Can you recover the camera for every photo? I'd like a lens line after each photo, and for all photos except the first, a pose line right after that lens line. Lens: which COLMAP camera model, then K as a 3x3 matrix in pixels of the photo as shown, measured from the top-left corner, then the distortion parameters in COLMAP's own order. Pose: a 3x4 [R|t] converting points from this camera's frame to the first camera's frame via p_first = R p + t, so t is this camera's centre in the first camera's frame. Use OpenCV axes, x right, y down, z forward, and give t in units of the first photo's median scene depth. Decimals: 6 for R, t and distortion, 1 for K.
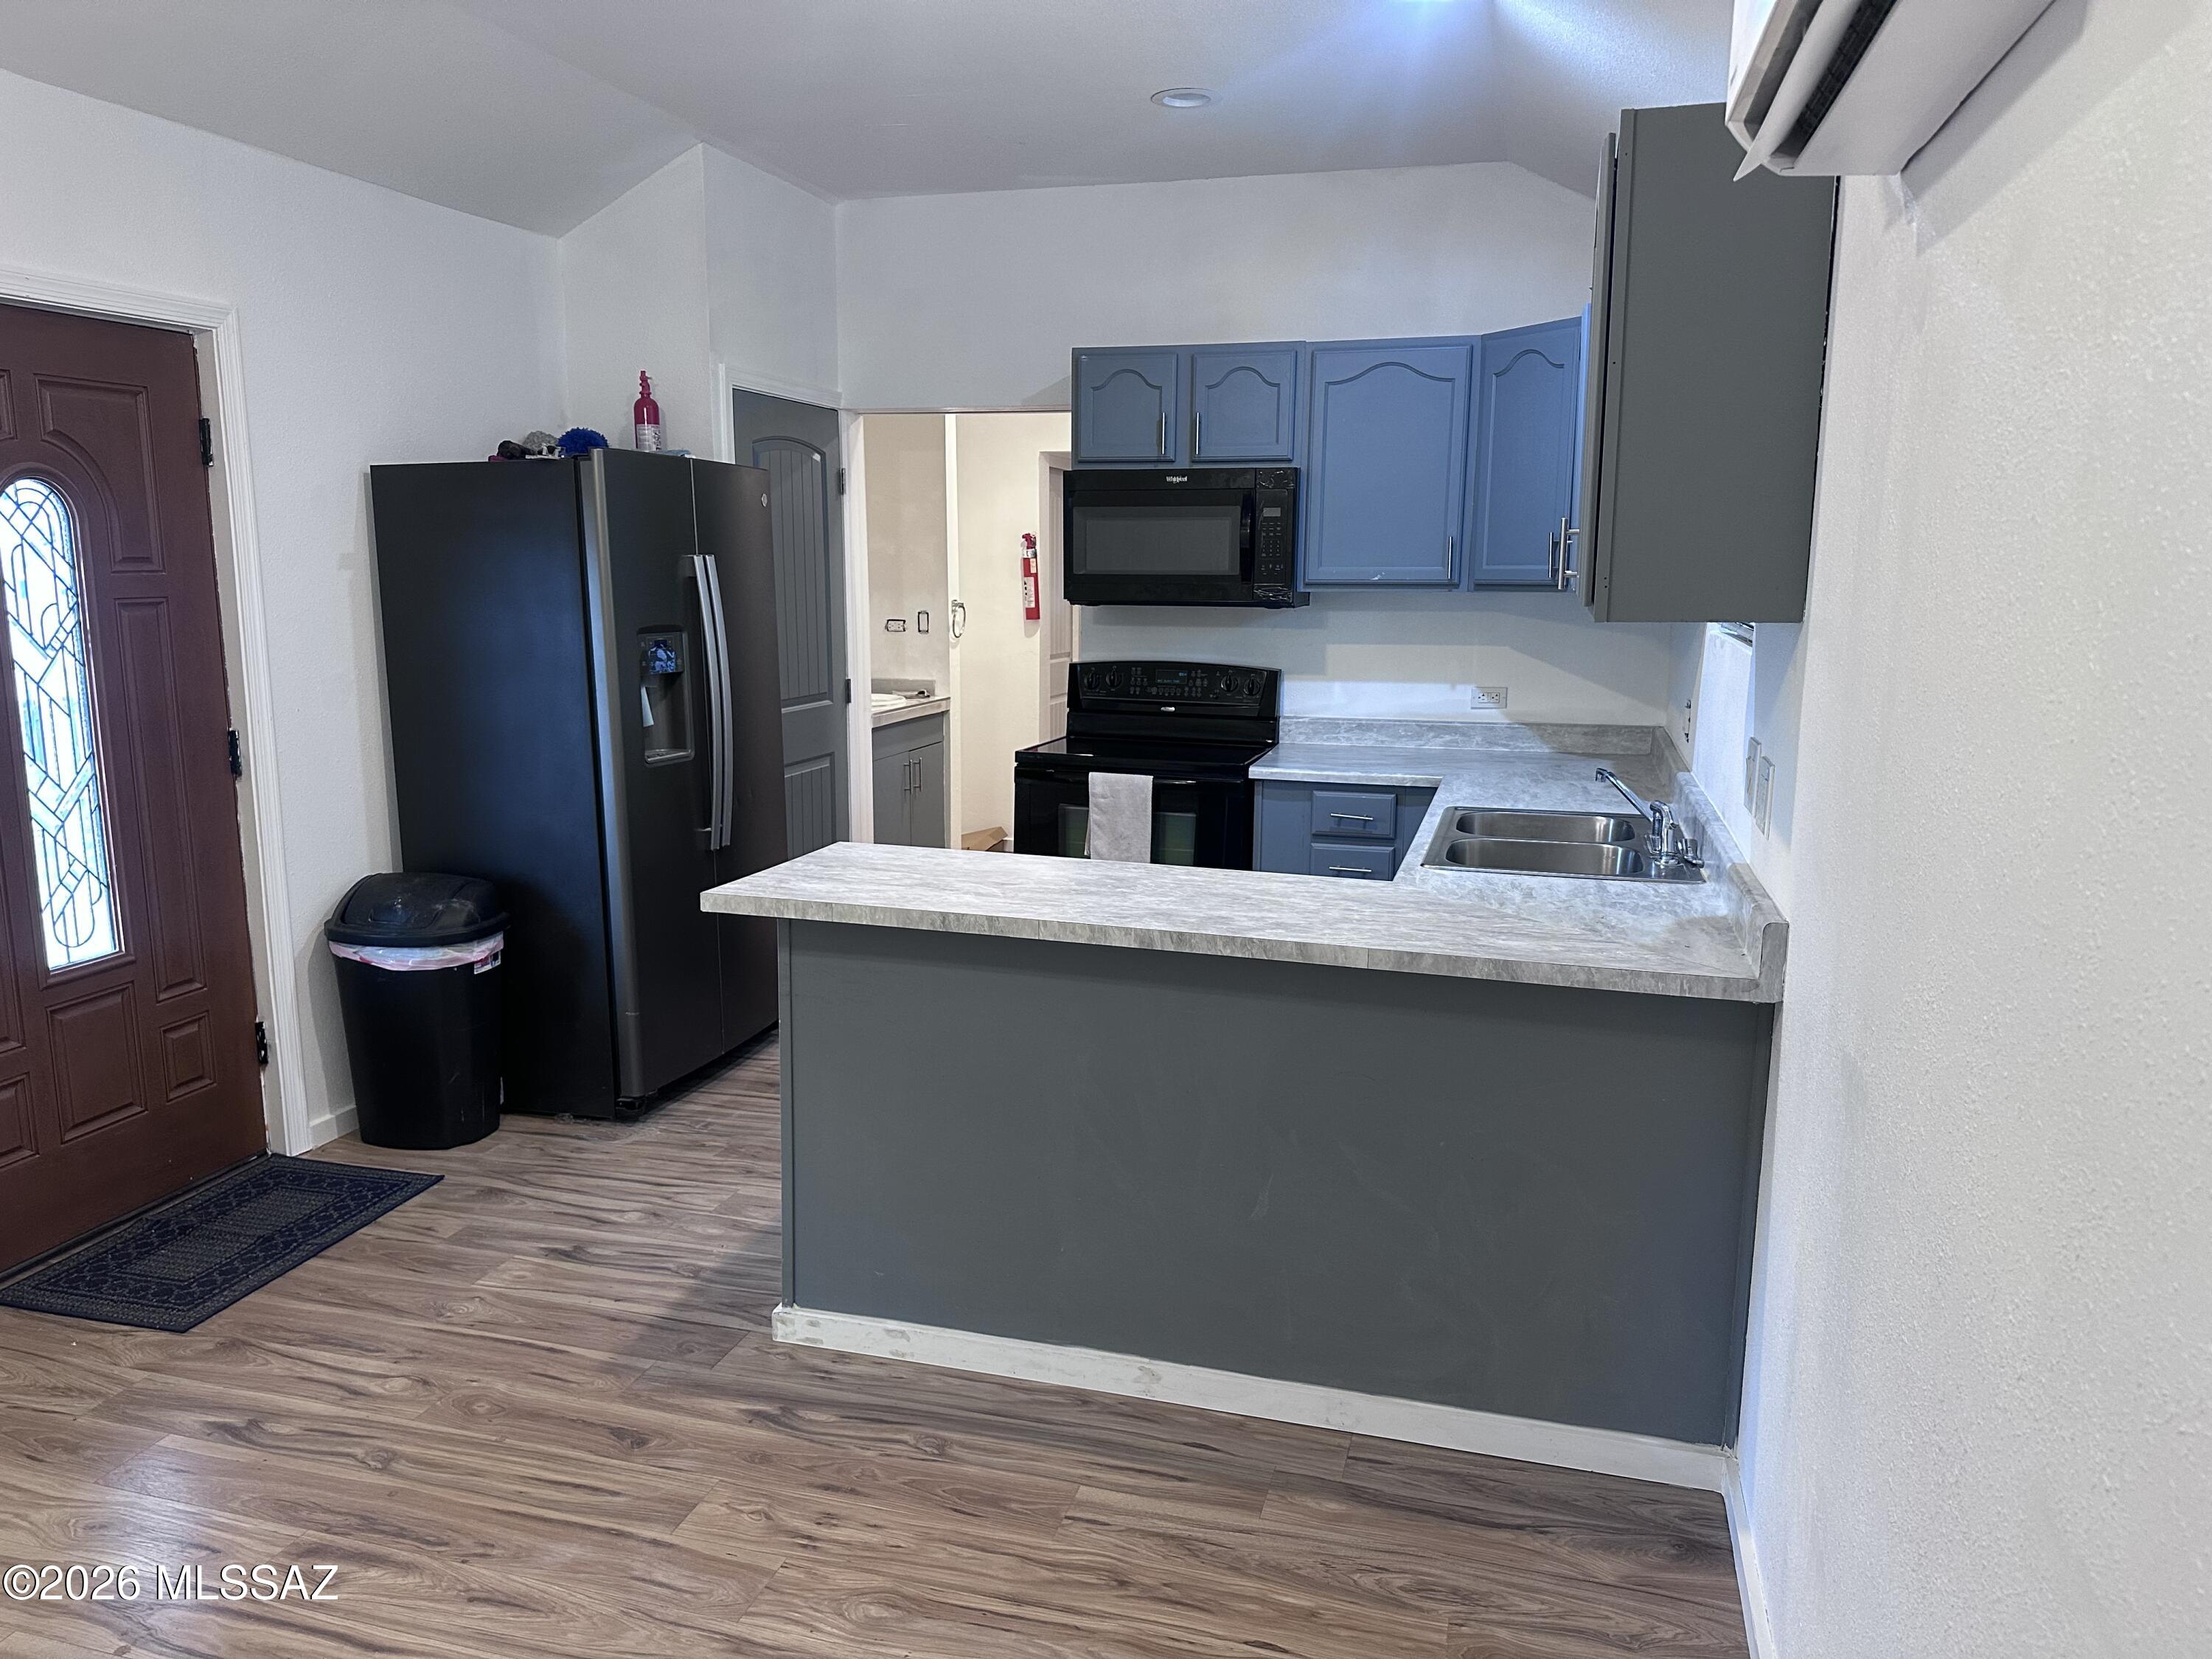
lens RADIAL K [[1554.9, 0, 1100.2], [0, 1554.9, 834.4], [0, 0, 1]] dist [0.046708, -0.055699]
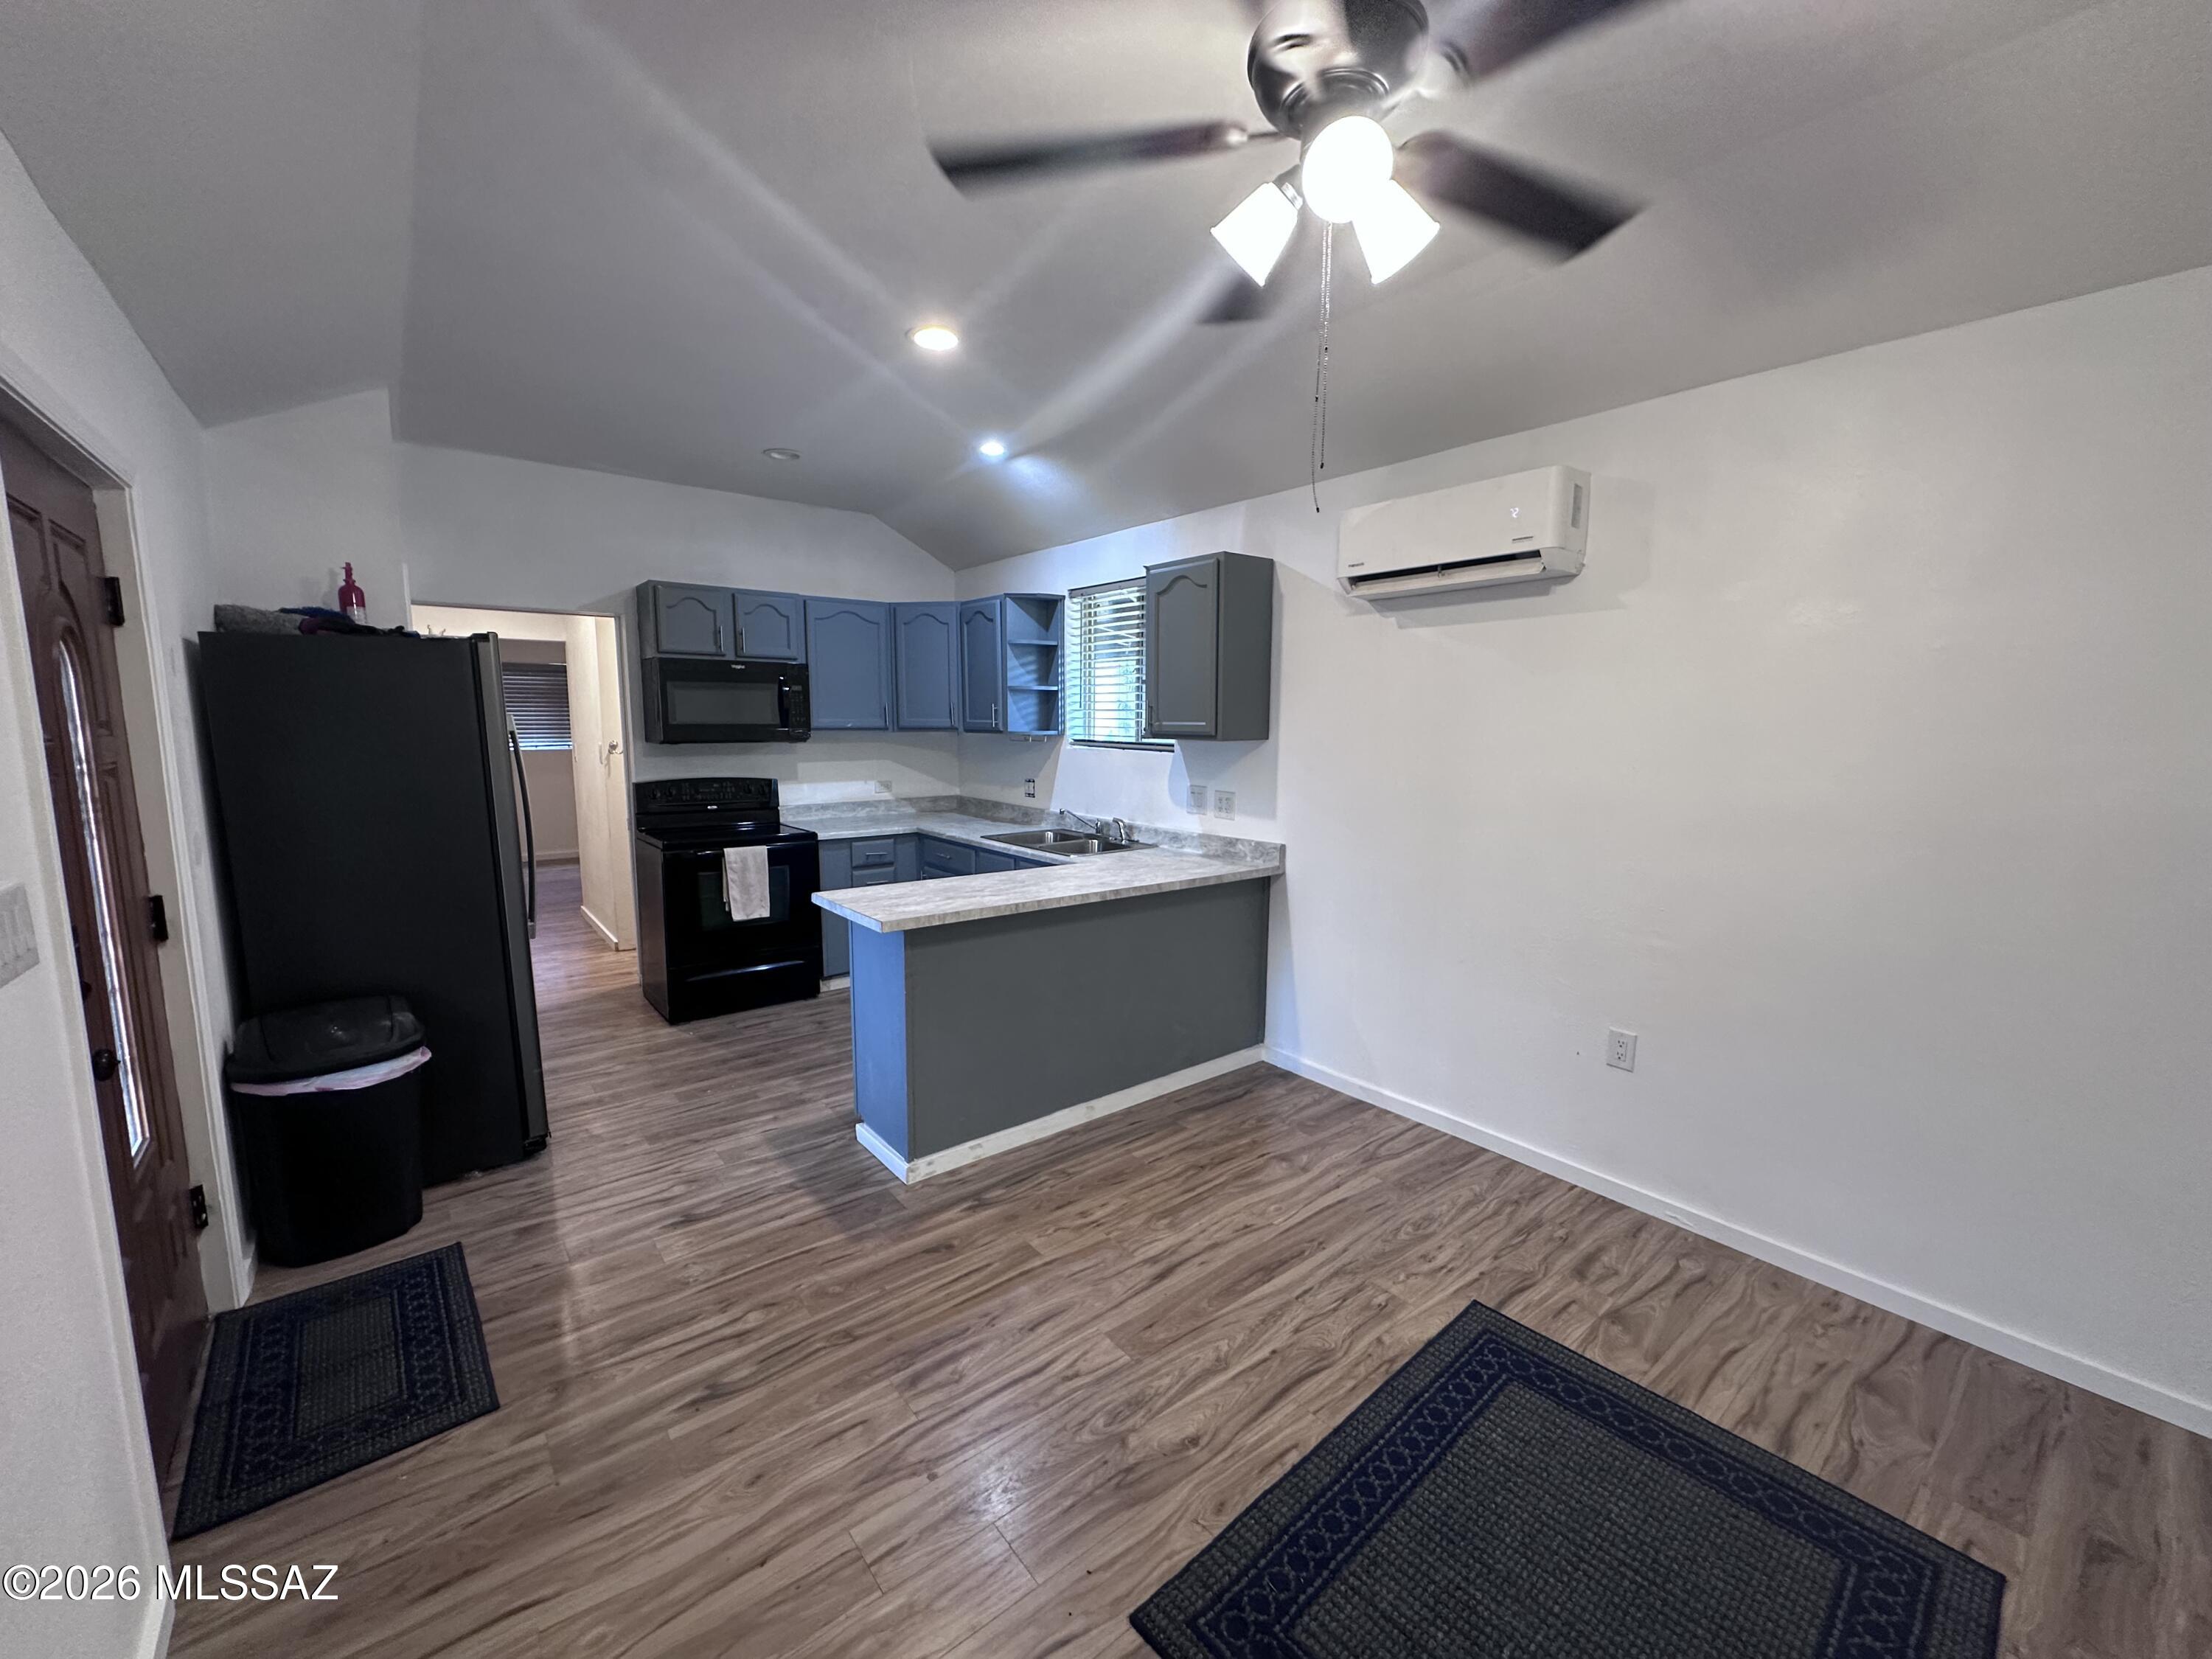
lens RADIAL K [[881.9, 0, 1109.4], [0, 881.9, 833.2], [0, 0, 1]] dist [-0.003526, 0.001221]
pose [[0.572249, -0.109326, 0.812760, -0.622616], [0.139436, 0.989614, 0.034941, -0.038510], [-0.808139, 0.093334, 0.581550, 0.189824]]
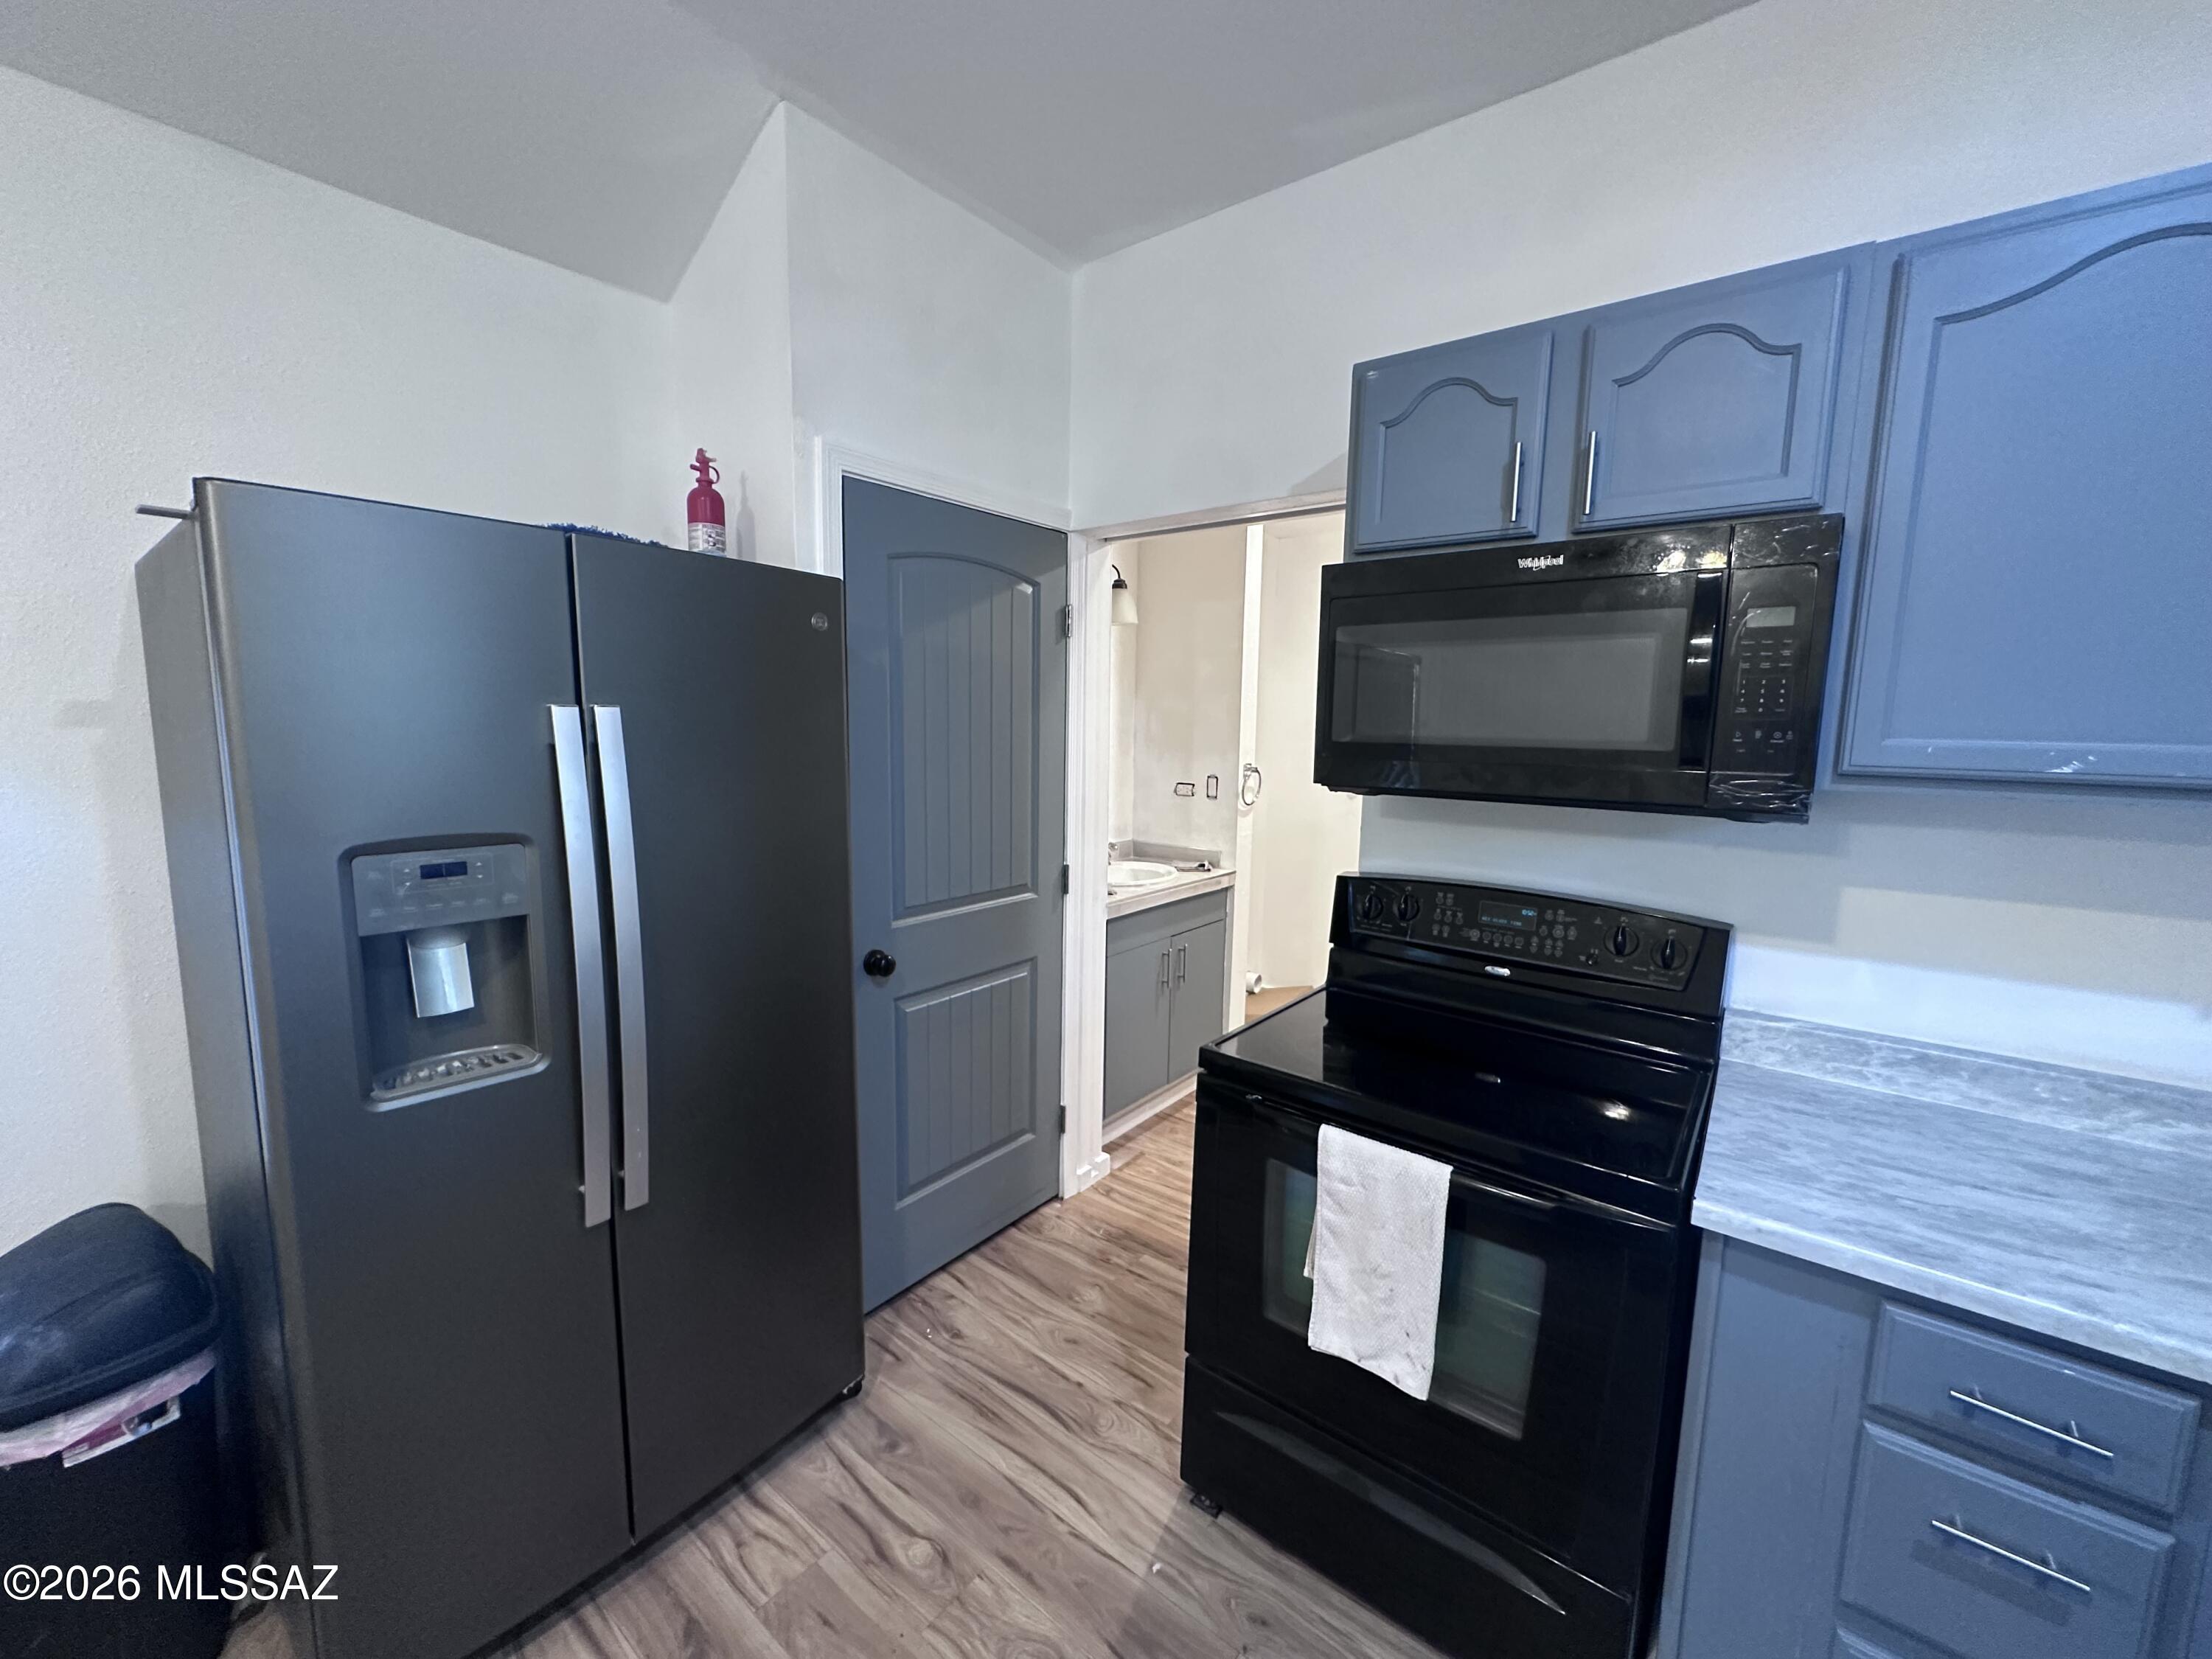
lens RADIAL K [[881.9, 0, 1100.5], [0, 881.9, 830.9], [0, 0, 1]] dist [-0.003526, 0.001221]
pose [[0.924884, 0.054621, -0.376305, 0.036374], [-0.073601, 0.996629, -0.036236, -0.147564], [0.373057, 0.061210, 0.925787, 0.843948]]
